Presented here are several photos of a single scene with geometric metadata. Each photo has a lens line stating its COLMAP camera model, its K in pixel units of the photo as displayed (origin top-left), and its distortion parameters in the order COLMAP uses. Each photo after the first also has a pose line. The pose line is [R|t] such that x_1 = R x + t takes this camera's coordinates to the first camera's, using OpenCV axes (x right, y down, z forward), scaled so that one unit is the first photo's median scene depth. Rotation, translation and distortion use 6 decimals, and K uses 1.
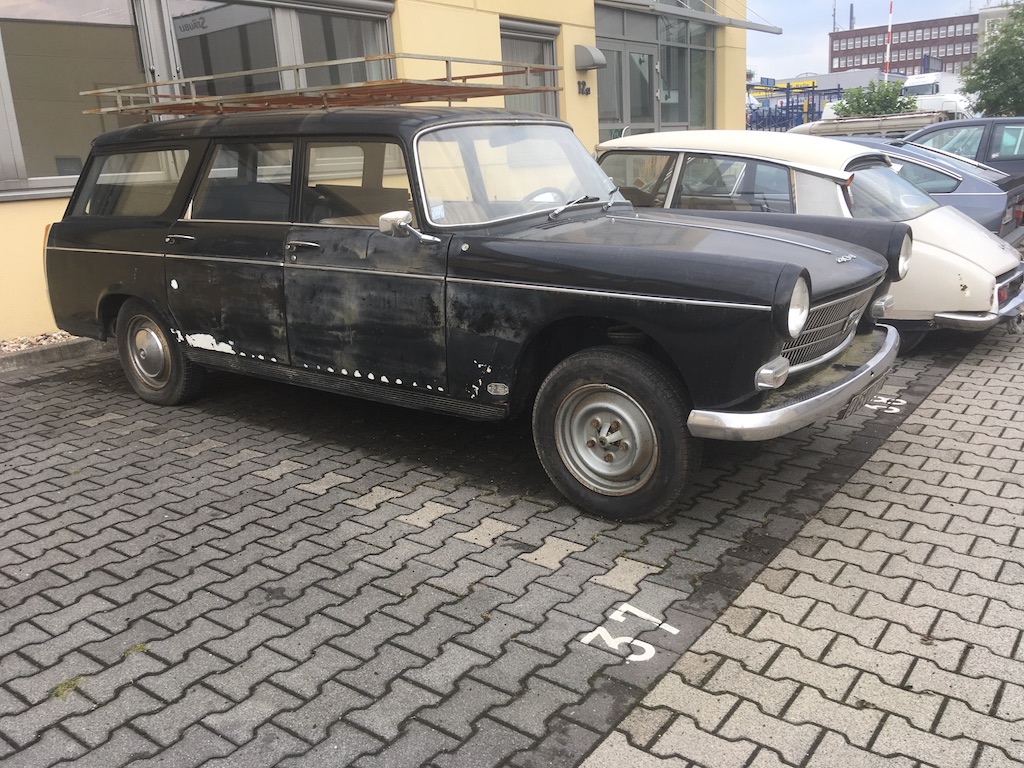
lens RADIAL K [[881.8, 0, 510.4], [0, 881.8, 384.5], [0, 0, 1]] dist [0.096707, -0.135244]
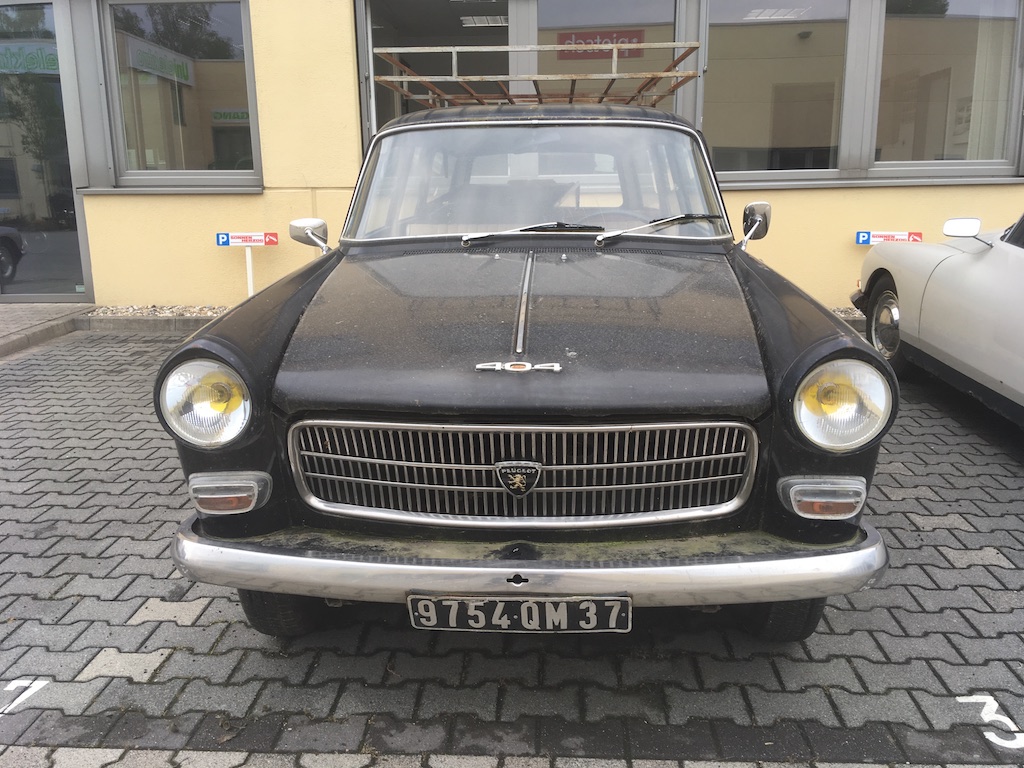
lens RADIAL K [[881.8, 0, 512.5], [0, 881.8, 375.8], [0, 0, 1]] dist [0.096707, -0.135244]
pose [[0.546024, 0.224427, -0.807149, 0.732148], [-0.226657, 0.967094, 0.115570, -0.176593], [0.806526, 0.119842, 0.578924, 0.593960]]
